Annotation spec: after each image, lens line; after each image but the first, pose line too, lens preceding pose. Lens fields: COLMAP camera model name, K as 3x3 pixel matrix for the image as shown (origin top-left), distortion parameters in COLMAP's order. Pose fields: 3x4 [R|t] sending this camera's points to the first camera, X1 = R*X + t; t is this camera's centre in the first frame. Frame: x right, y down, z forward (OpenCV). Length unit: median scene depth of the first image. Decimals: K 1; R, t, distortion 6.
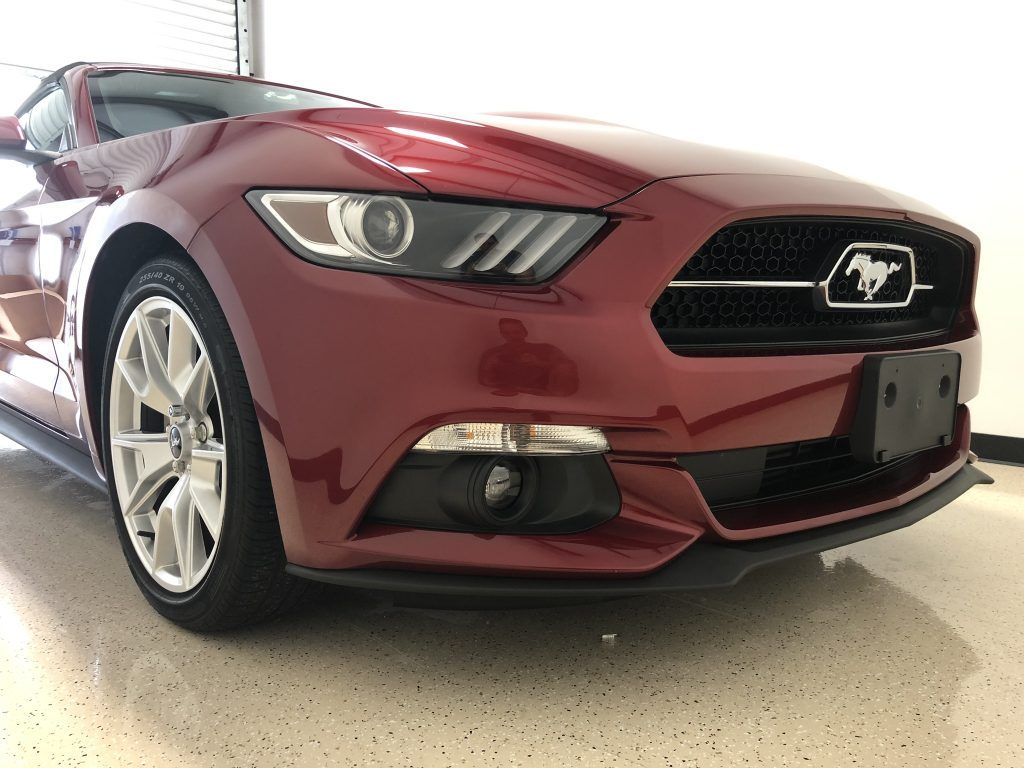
lens RADIAL K [[819.6, 0, 514.2], [0, 819.6, 382.4], [0, 0, 1]] dist [0.002907, 0.003295]
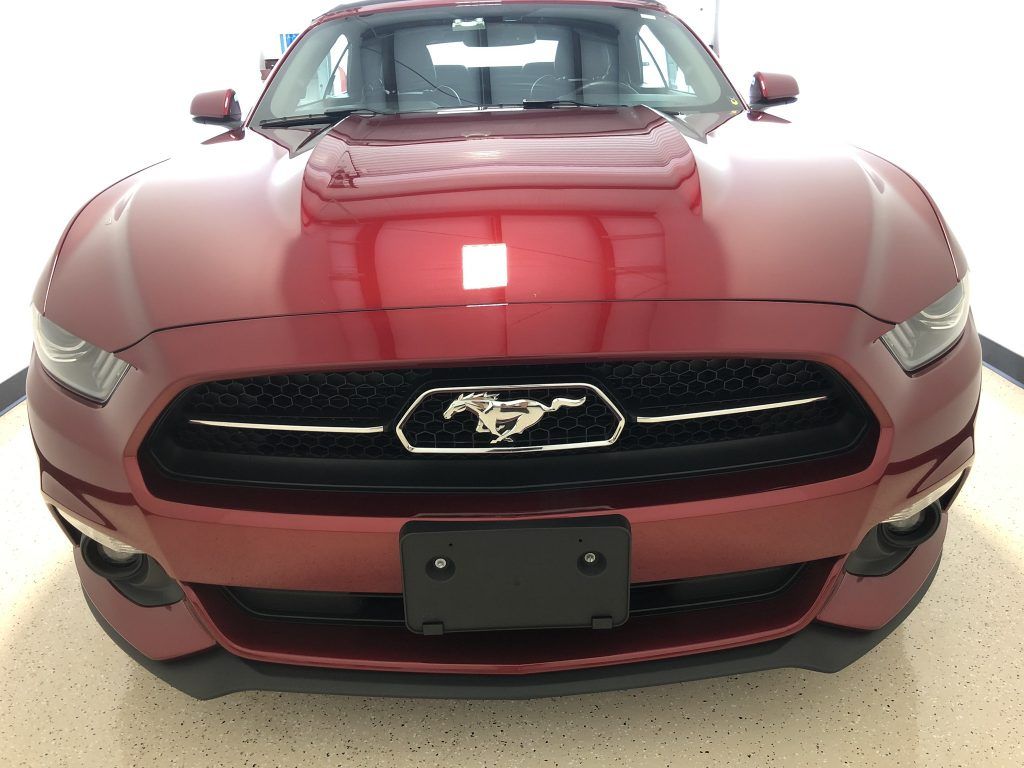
lens RADIAL K [[814.9, 0, 514.8], [0, 814.9, 371.4], [0, 0, 1]] dist [-0.000418, -0.001735]
pose [[0.767388, 0.194997, -0.610813, 0.987575], [-0.040875, 0.965574, 0.256899, -0.405423], [0.639879, -0.172174, 0.748940, 0.425632]]
